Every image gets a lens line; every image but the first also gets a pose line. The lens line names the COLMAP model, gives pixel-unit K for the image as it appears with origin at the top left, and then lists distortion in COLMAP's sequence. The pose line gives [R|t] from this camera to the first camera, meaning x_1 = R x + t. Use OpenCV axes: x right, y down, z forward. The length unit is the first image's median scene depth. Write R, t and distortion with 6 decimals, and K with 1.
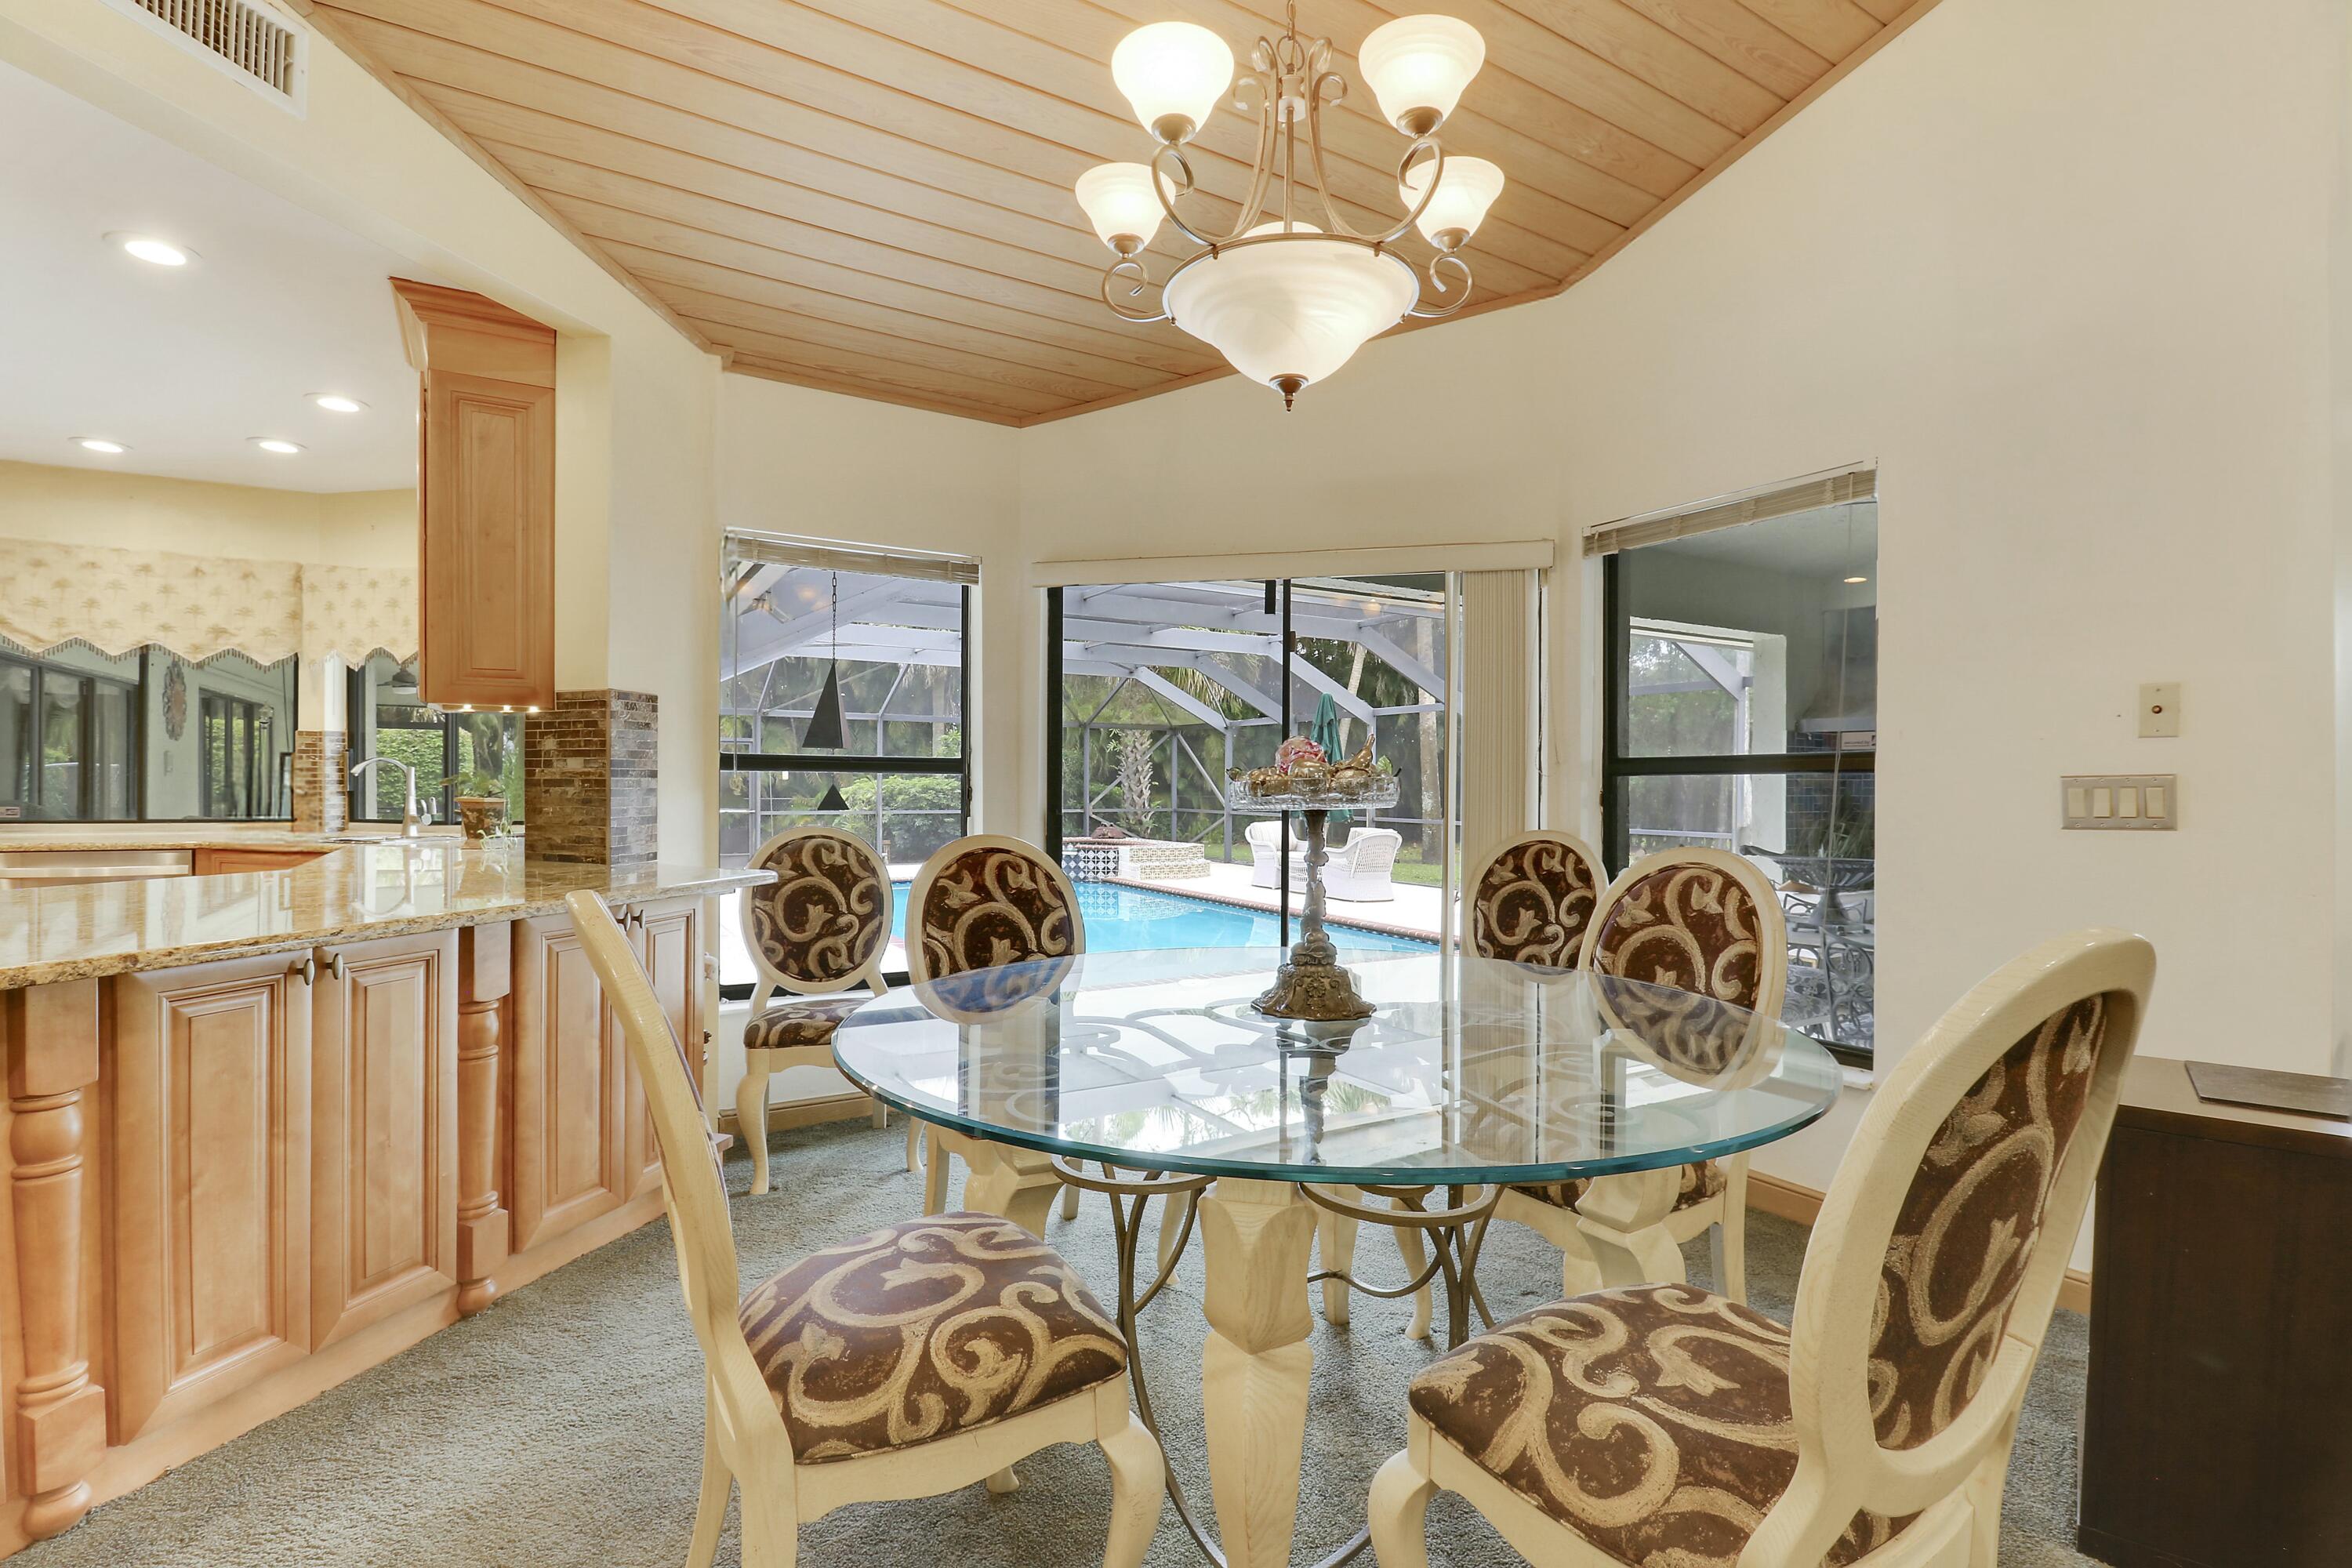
lens RADIAL K [[1092.4, 0, 1180.9], [0, 1092.4, 790.7], [0, 0, 1]] dist [-0.004084, -0.010318]
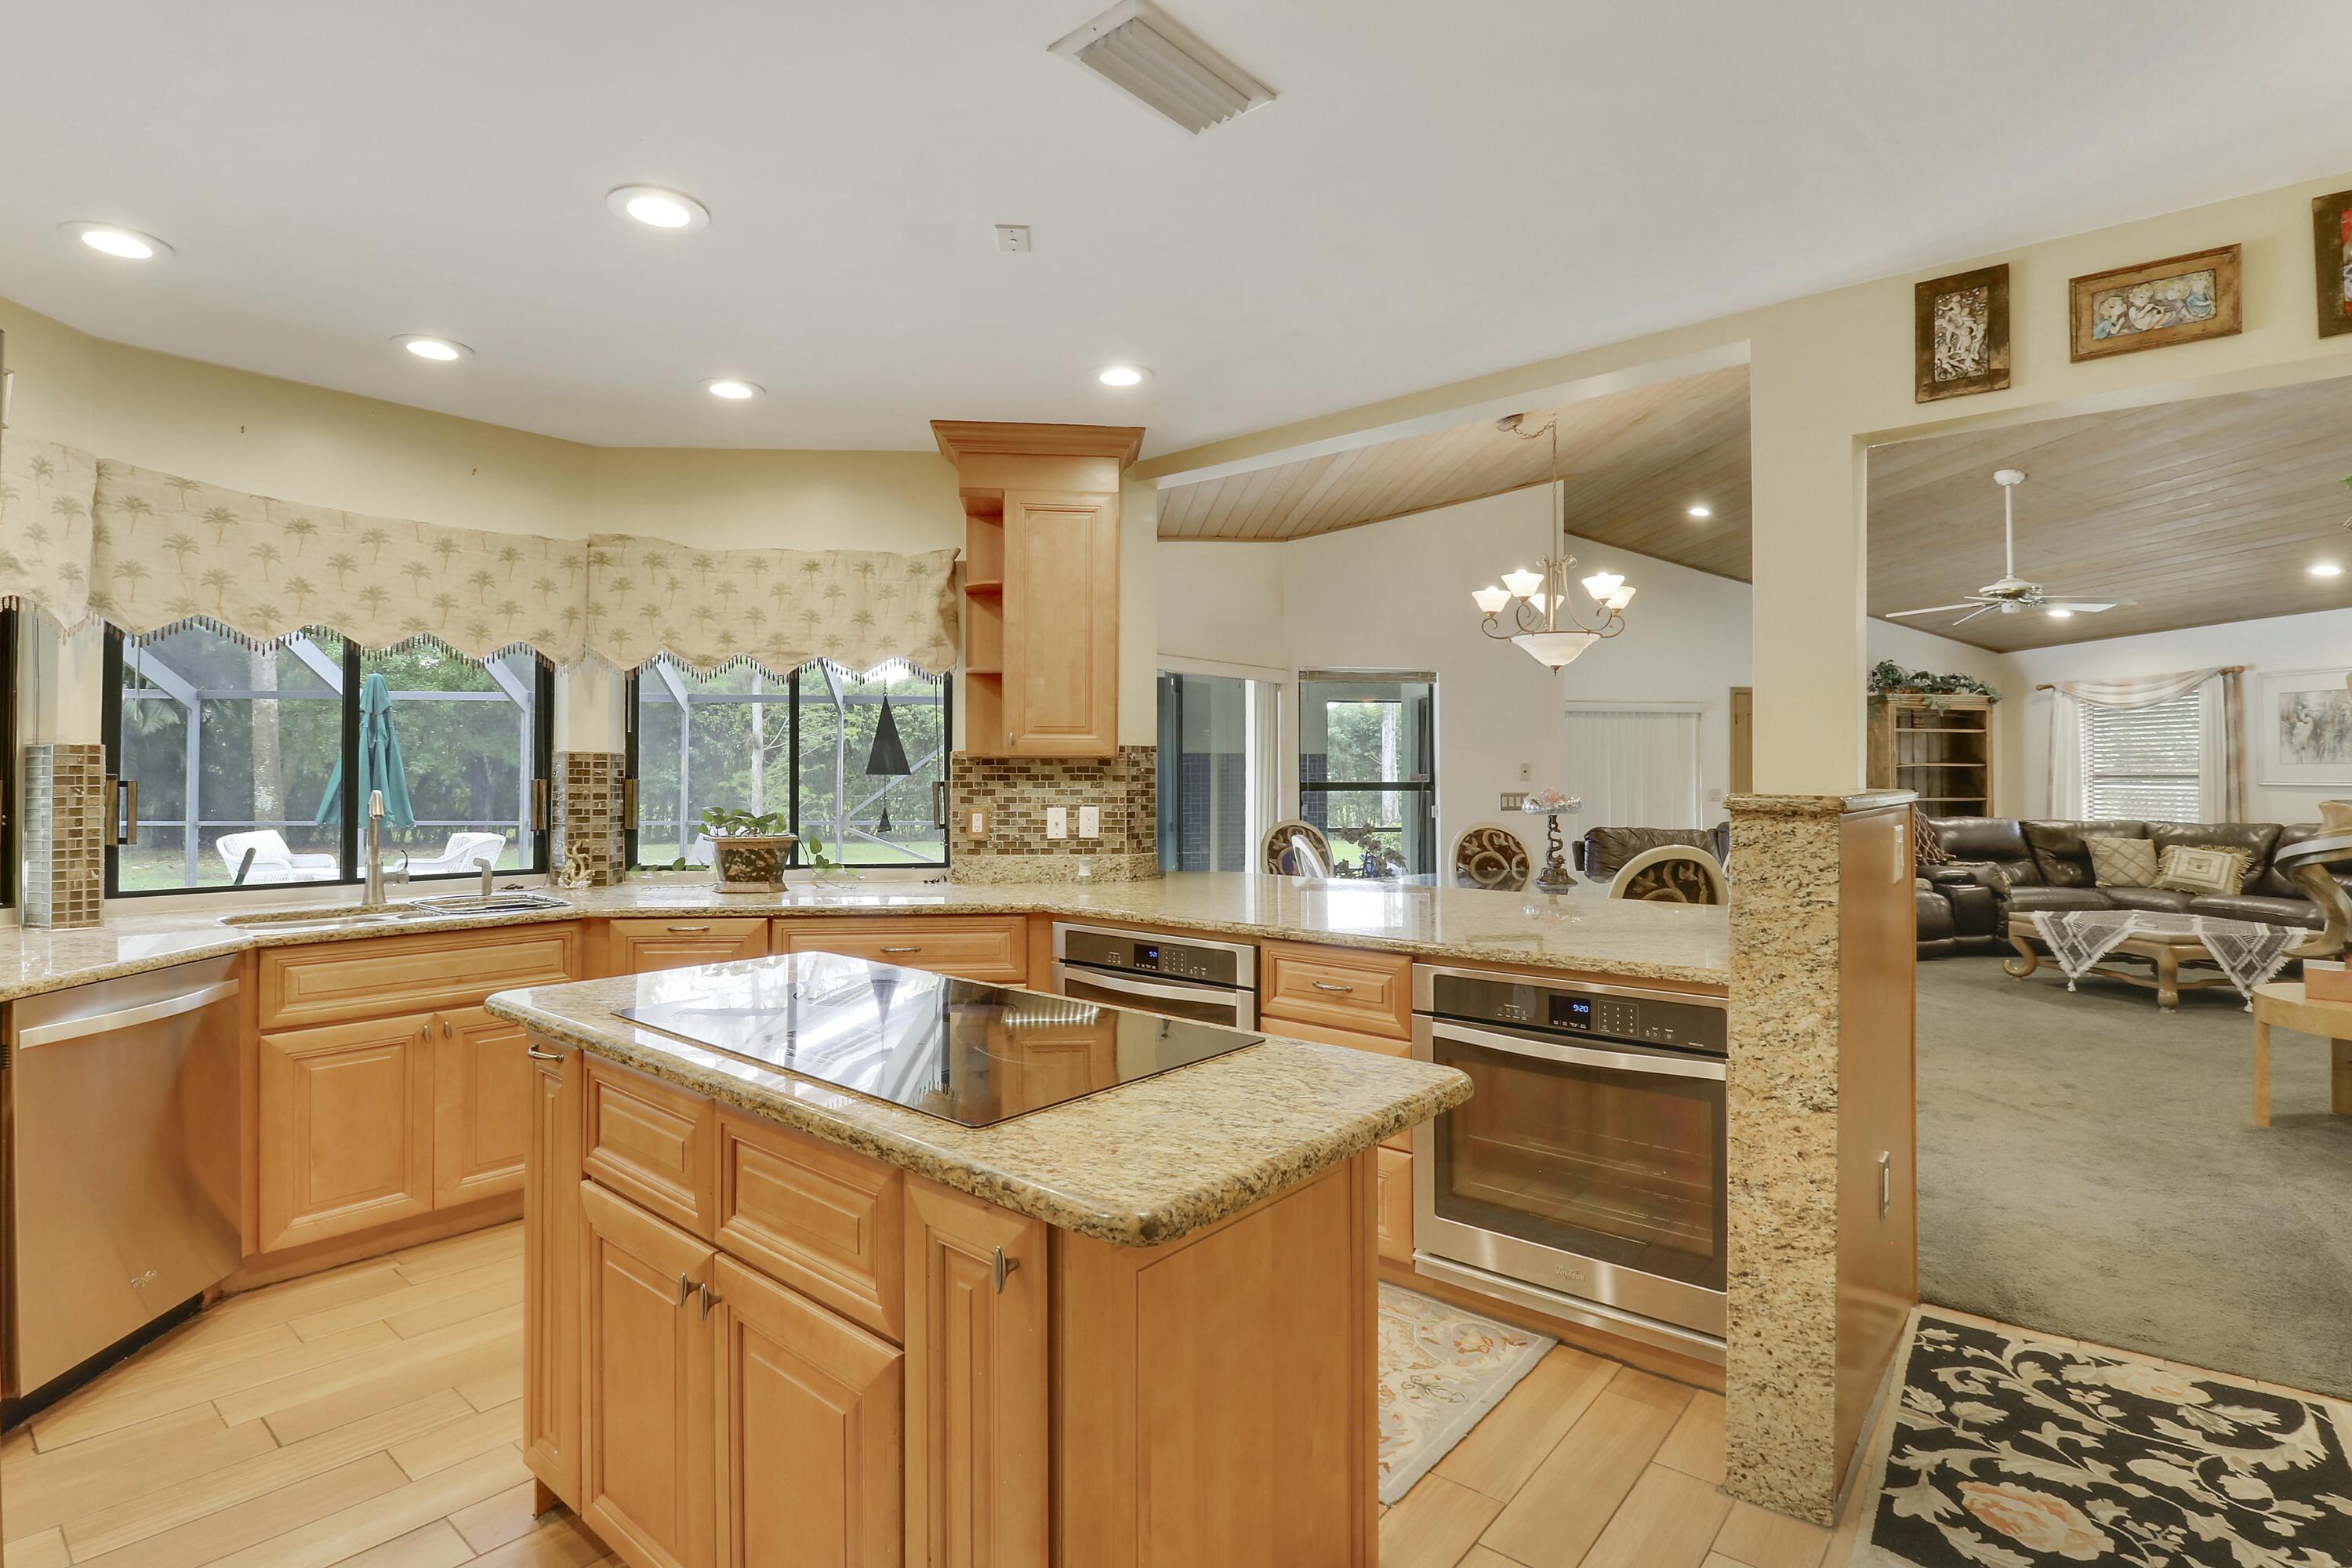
lens RADIAL K [[1094.0, 0, 1204.6], [0, 1094.0, 748.9], [0, 0, 1]] dist [-0.019965, -0.004405]
pose [[0.432647, 0.014181, 0.901452, -1.301198], [0.006368, 0.999803, -0.018785, -0.047728], [-0.901541, 0.013867, 0.432471, 0.270243]]
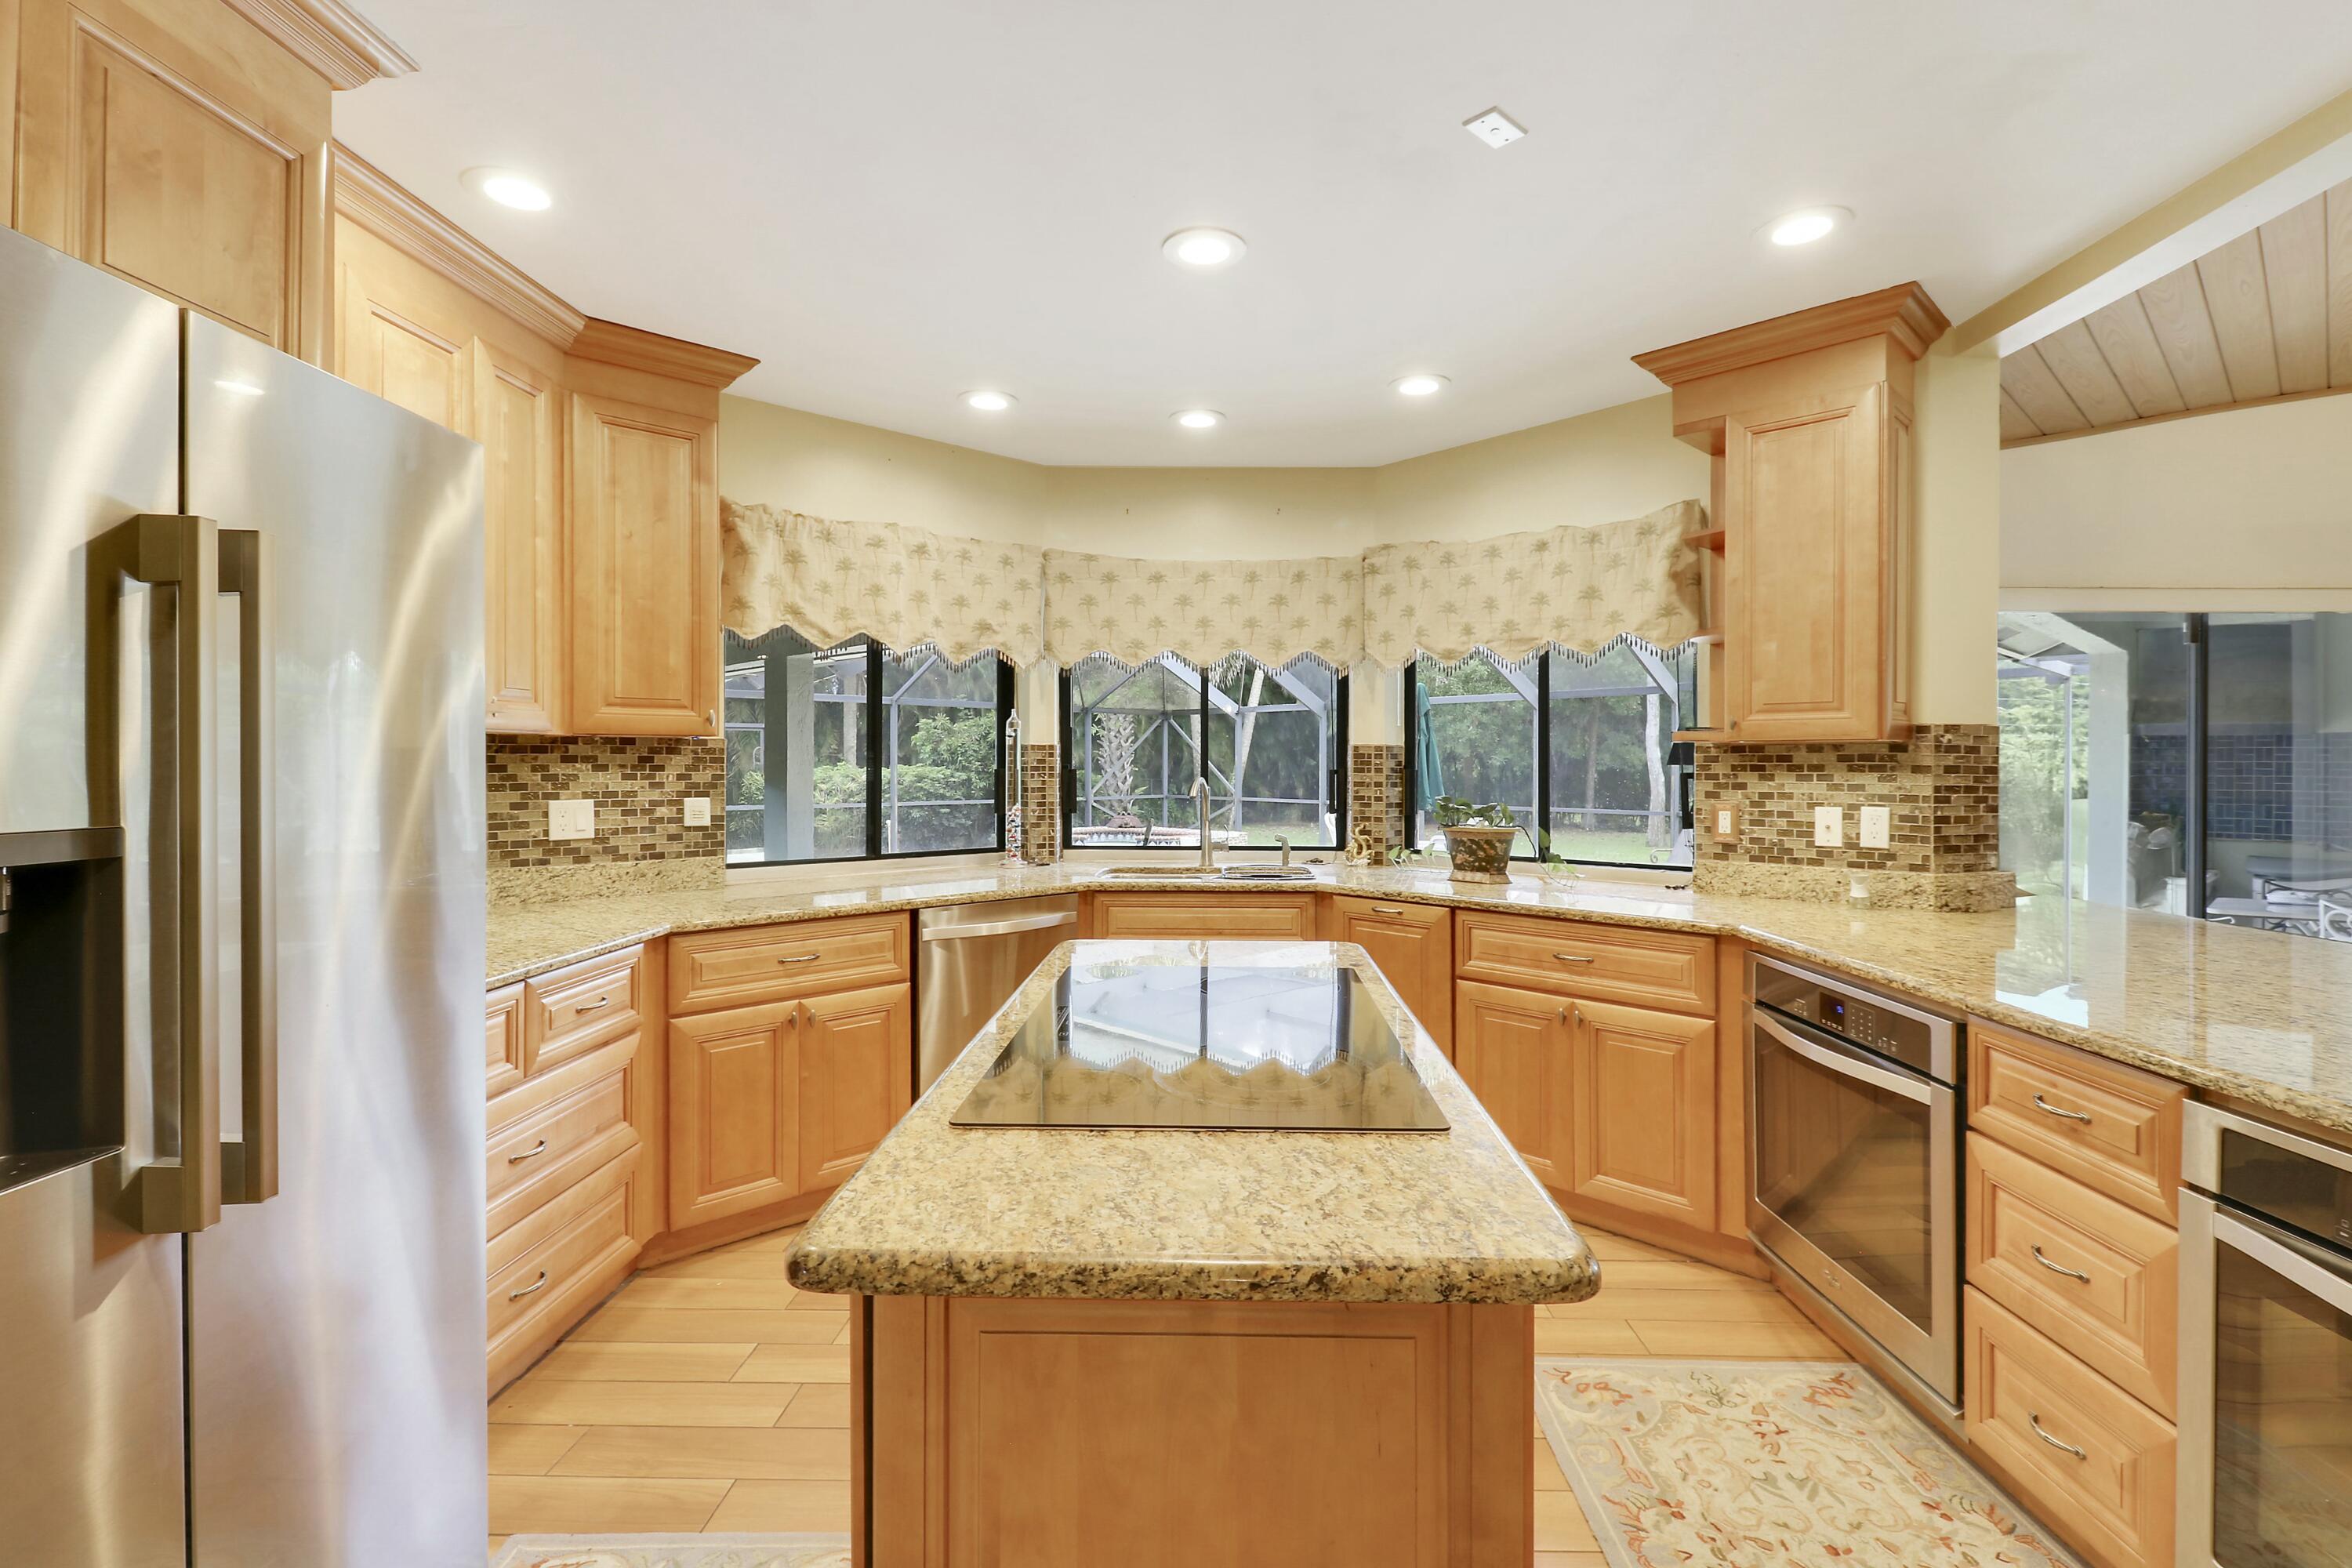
lens RADIAL K [[1092.4, 0, 1215.0], [0, 1092.4, 767.8], [0, 0, 1]] dist [-0.004084, -0.010318]
pose [[0.975663, -0.007084, 0.219160, -1.061449], [0.007301, 0.999973, -0.000180, -0.044573], [-0.219153, 0.001776, 0.975689, 0.163559]]
